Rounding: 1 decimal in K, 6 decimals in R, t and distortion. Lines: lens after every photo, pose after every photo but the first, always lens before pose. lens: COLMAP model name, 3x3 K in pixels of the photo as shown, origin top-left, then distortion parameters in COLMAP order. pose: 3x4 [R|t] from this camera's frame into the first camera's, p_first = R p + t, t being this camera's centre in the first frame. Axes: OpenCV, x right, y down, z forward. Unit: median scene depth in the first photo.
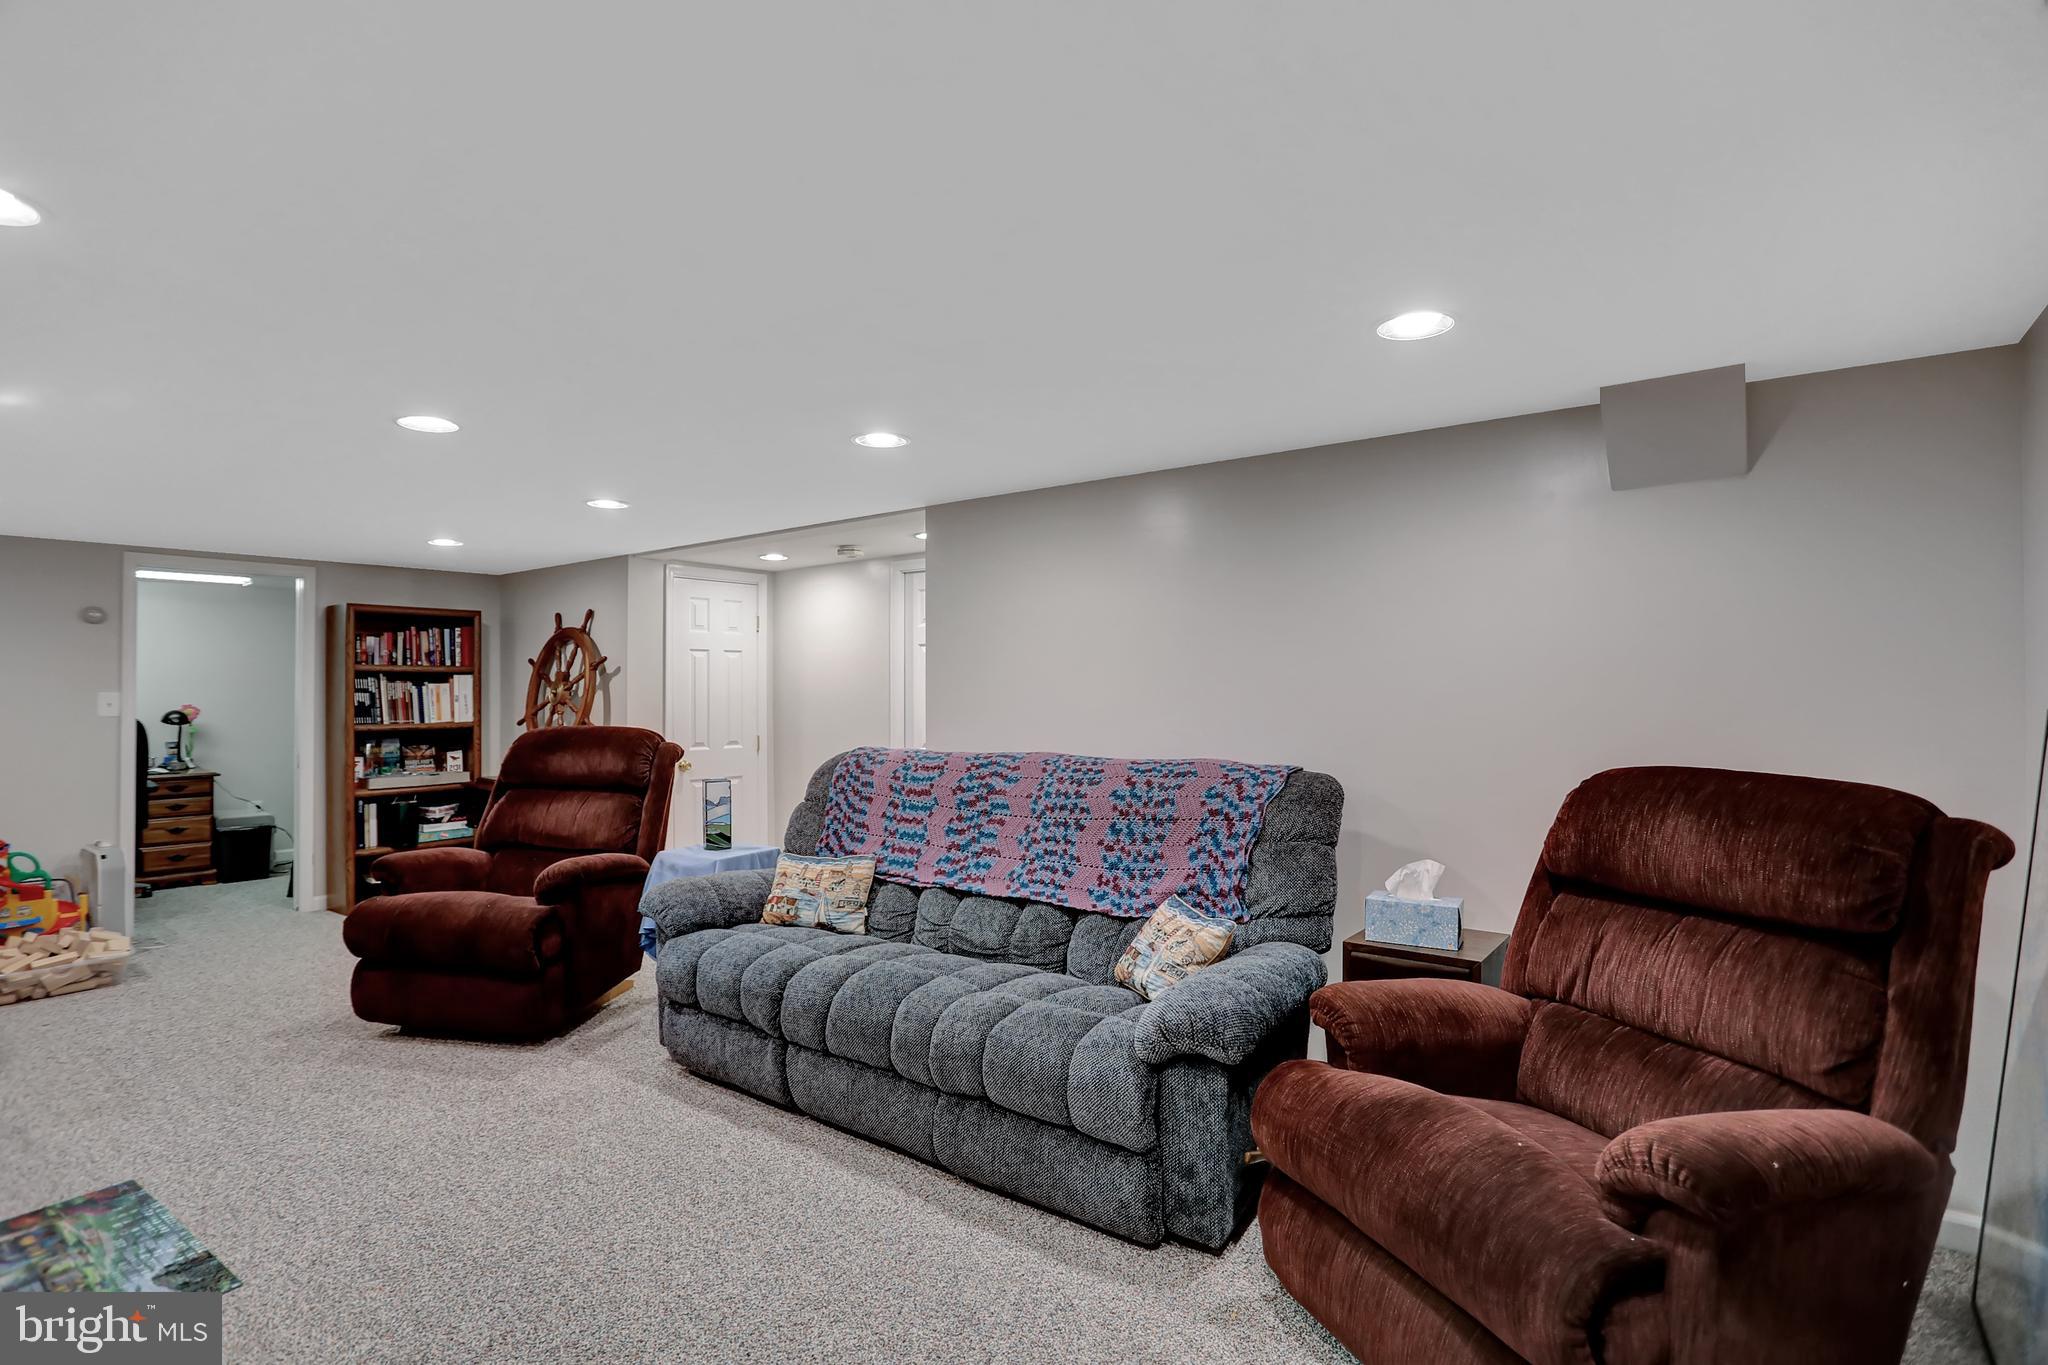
lens RADIAL K [[1001.5, 0, 1025.8], [0, 1001.5, 663.8], [0, 0, 1]] dist [-0.068794, 0.028748]
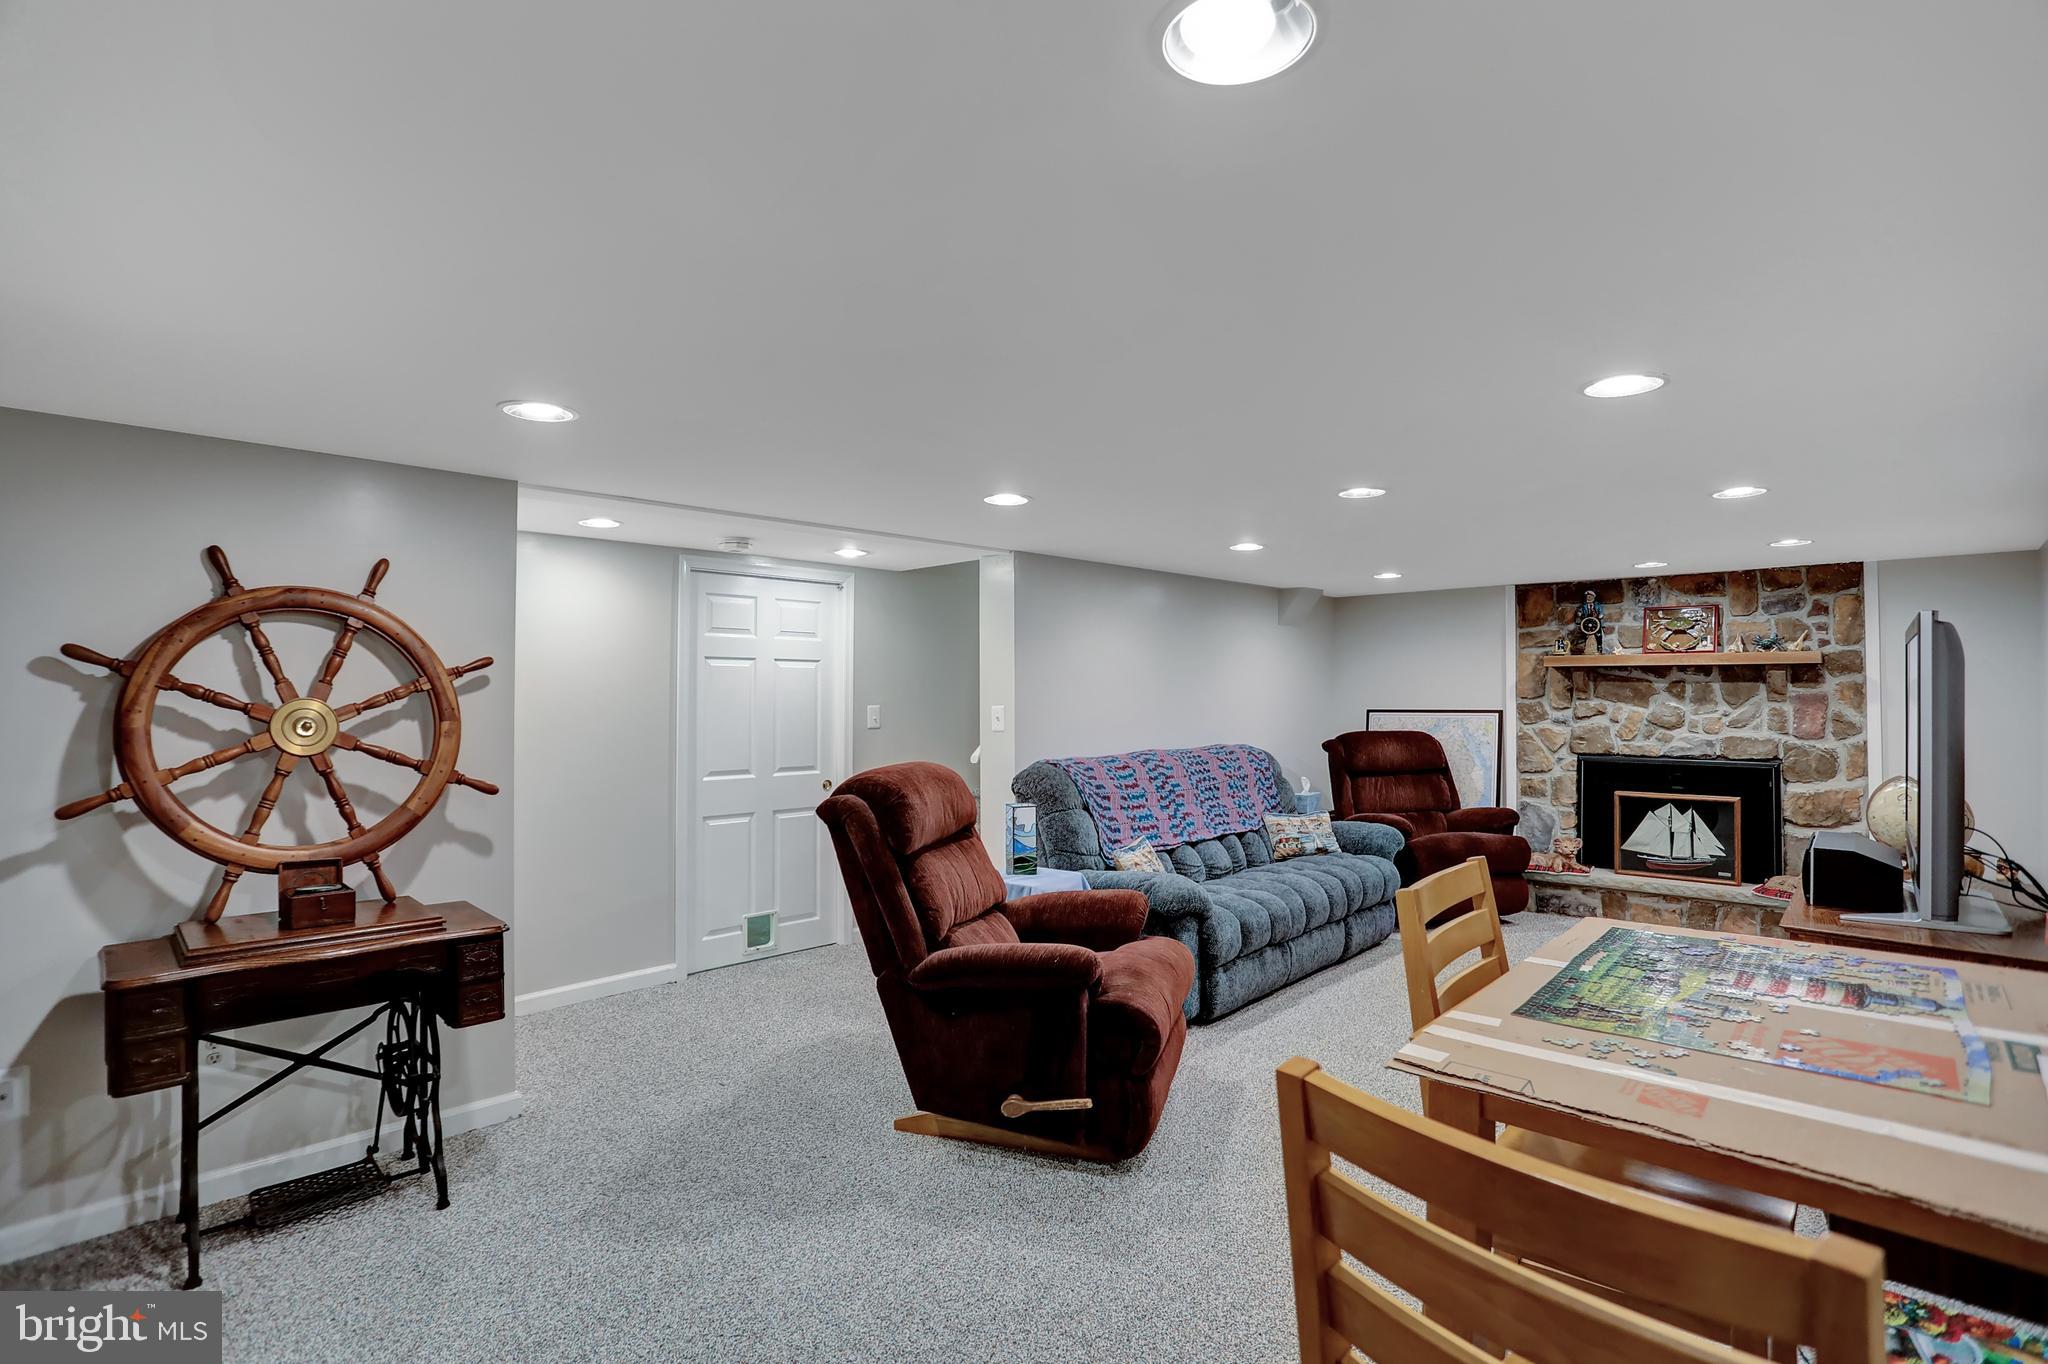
lens RADIAL K [[1001.5, 0, 1025.8], [0, 1001.5, 663.3], [0, 0, 1]] dist [-0.068794, 0.028748]
pose [[0.100313, 0.031271, 0.994464, -1.640016], [-0.023727, 0.999297, -0.029029, 0.007345], [-0.994673, -0.020684, 0.100984, 1.134449]]
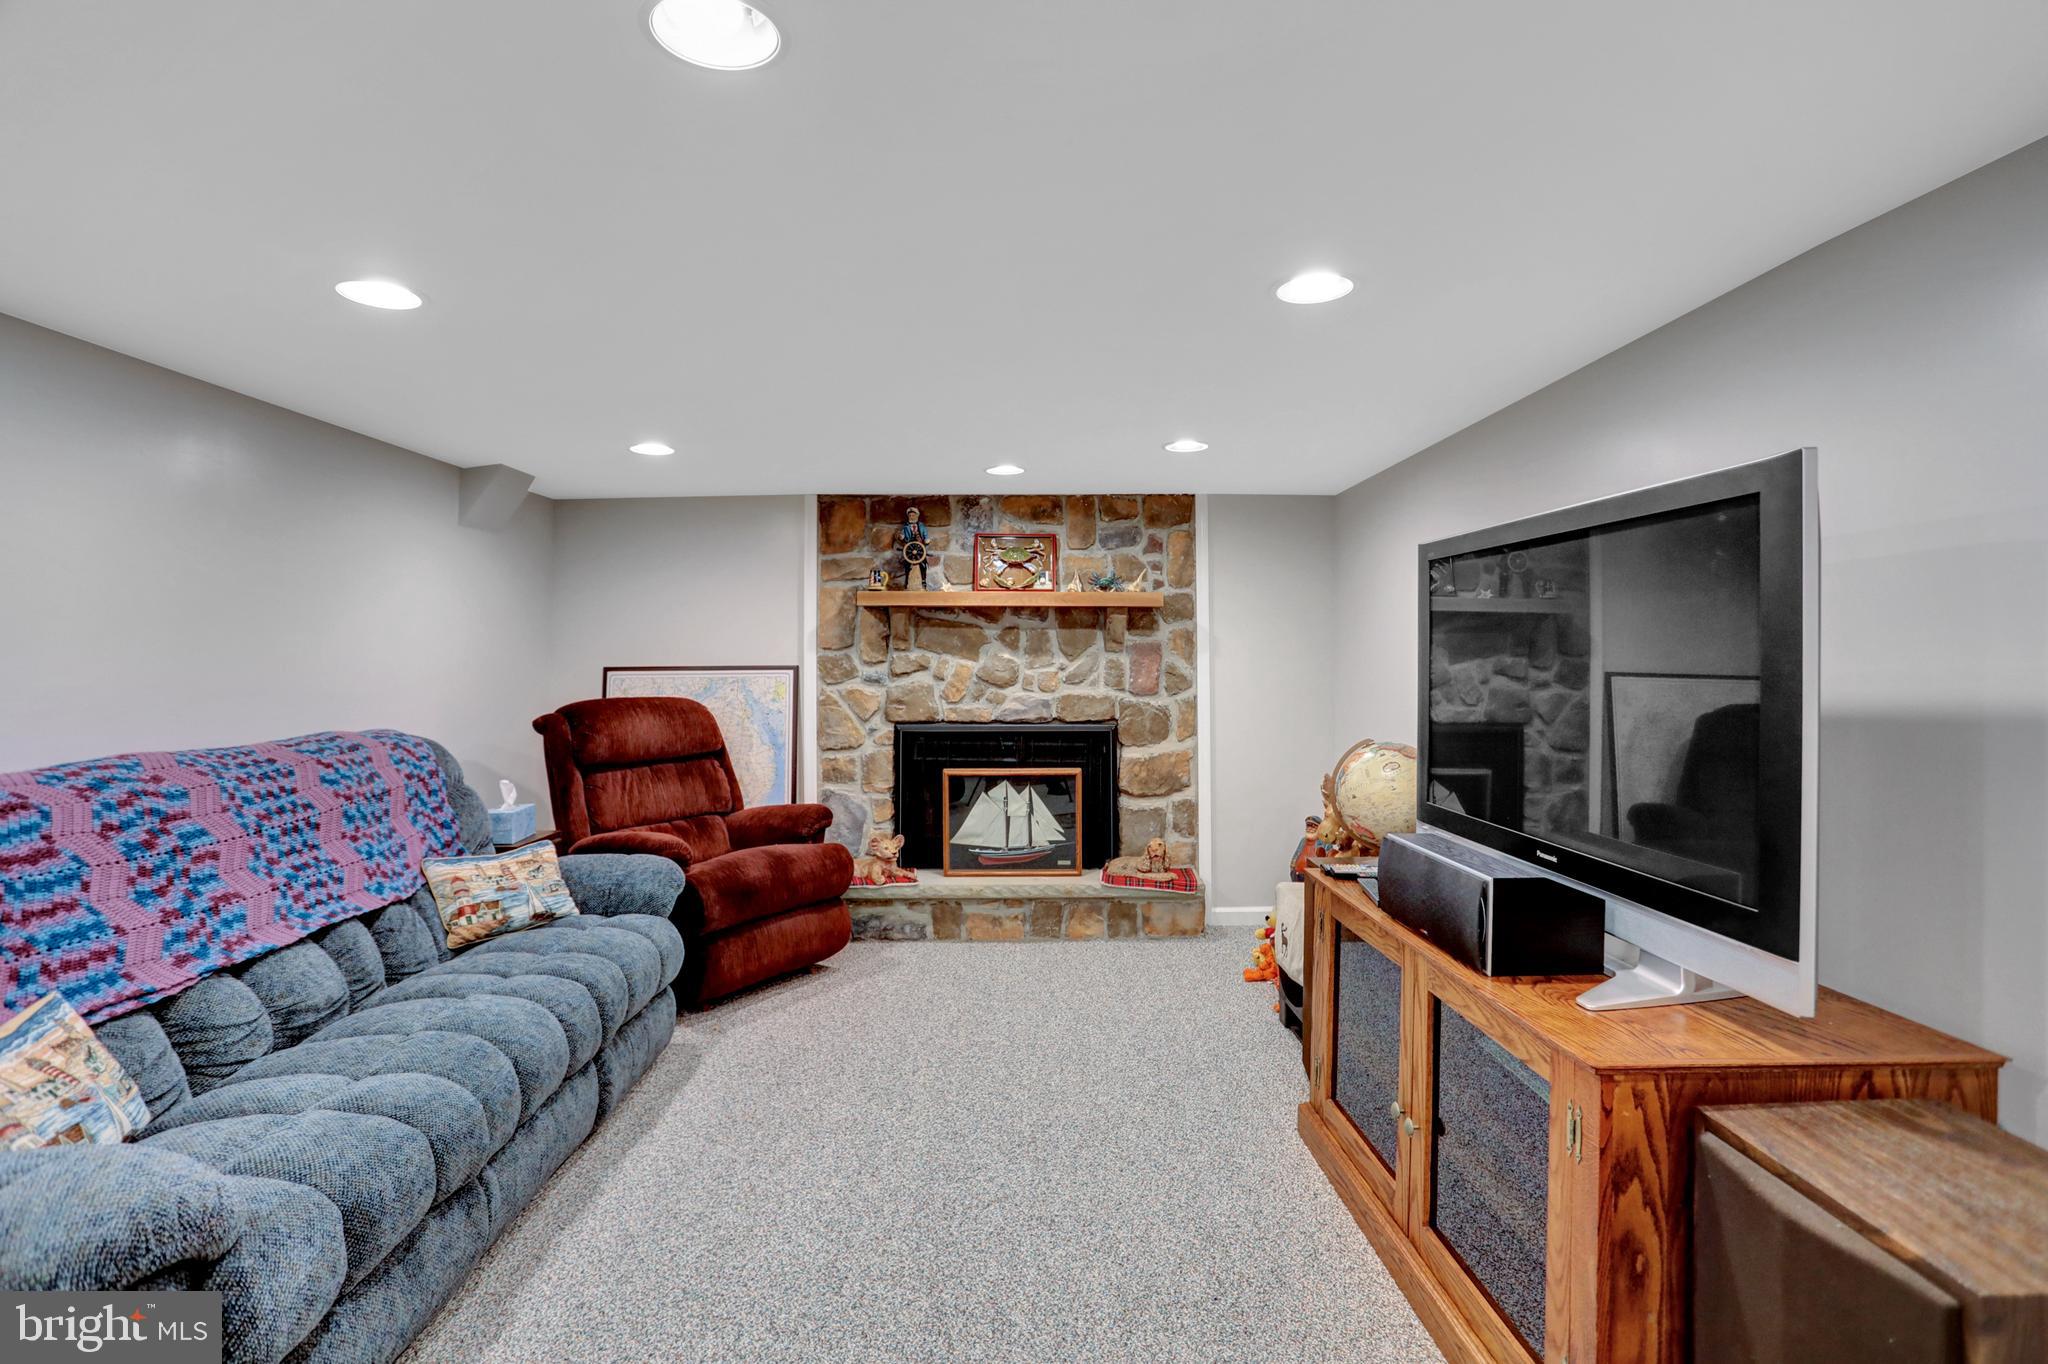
lens RADIAL K [[1001.5, 0, 1025.8], [0, 1001.5, 663.3], [0, 0, 1]] dist [-0.068794, 0.028748]
pose [[-0.618378, 0.000976, 0.785880, -0.905106], [-0.015238, 0.999796, -0.013231, 0.031904], [-0.785733, -0.020157, -0.618238, 1.016537]]
